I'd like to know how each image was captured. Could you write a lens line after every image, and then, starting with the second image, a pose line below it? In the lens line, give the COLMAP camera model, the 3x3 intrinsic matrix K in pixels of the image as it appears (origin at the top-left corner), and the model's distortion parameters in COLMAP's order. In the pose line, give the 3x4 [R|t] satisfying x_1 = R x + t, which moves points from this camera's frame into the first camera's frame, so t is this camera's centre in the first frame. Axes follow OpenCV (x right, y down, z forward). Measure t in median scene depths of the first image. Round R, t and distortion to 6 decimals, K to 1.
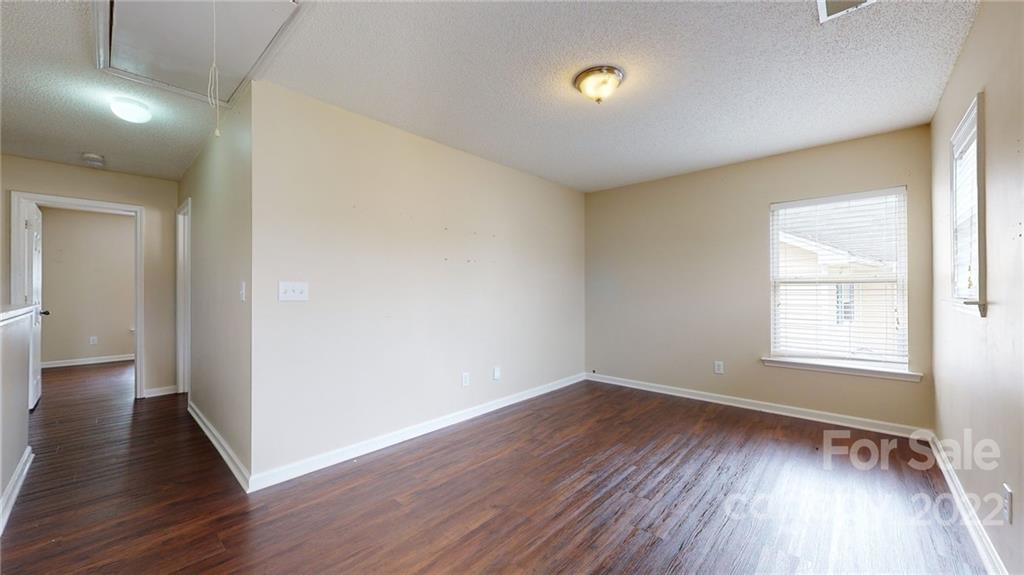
lens RADIAL K [[376.4, 0, 512.0], [0, 376.4, 287.5], [0, 0, 1]] dist [-0.009520, -0.000025]
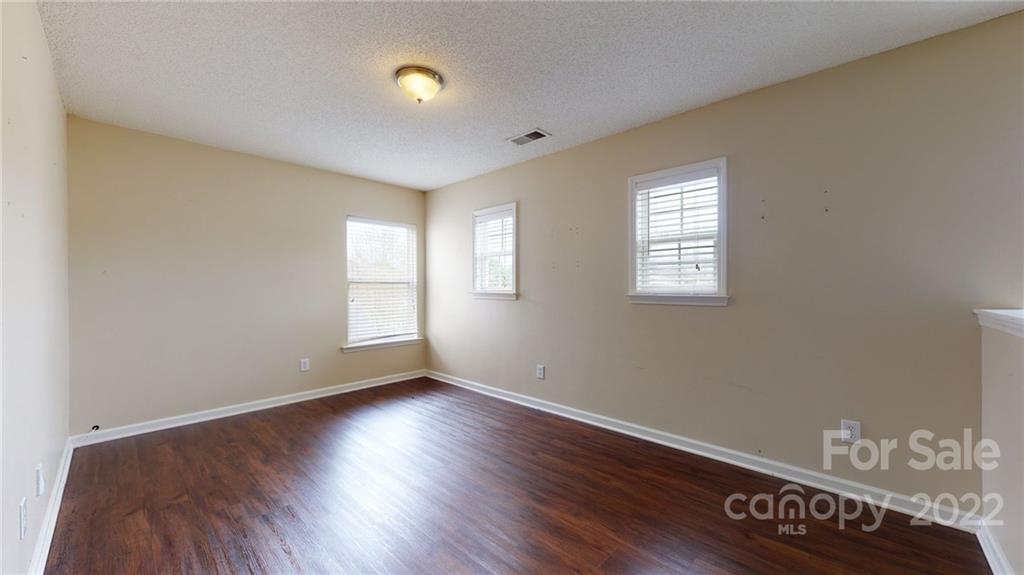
lens RADIAL K [[376.4, 0, 512.0], [0, 376.4, 287.5], [0, 0, 1]] dist [-0.009520, -0.000025]
pose [[0.006182, 0.001946, 0.999979, -0.499136], [-0.001206, 0.999997, -0.001939, 0.005484], [-0.999980, -0.001194, 0.006184, 0.472833]]
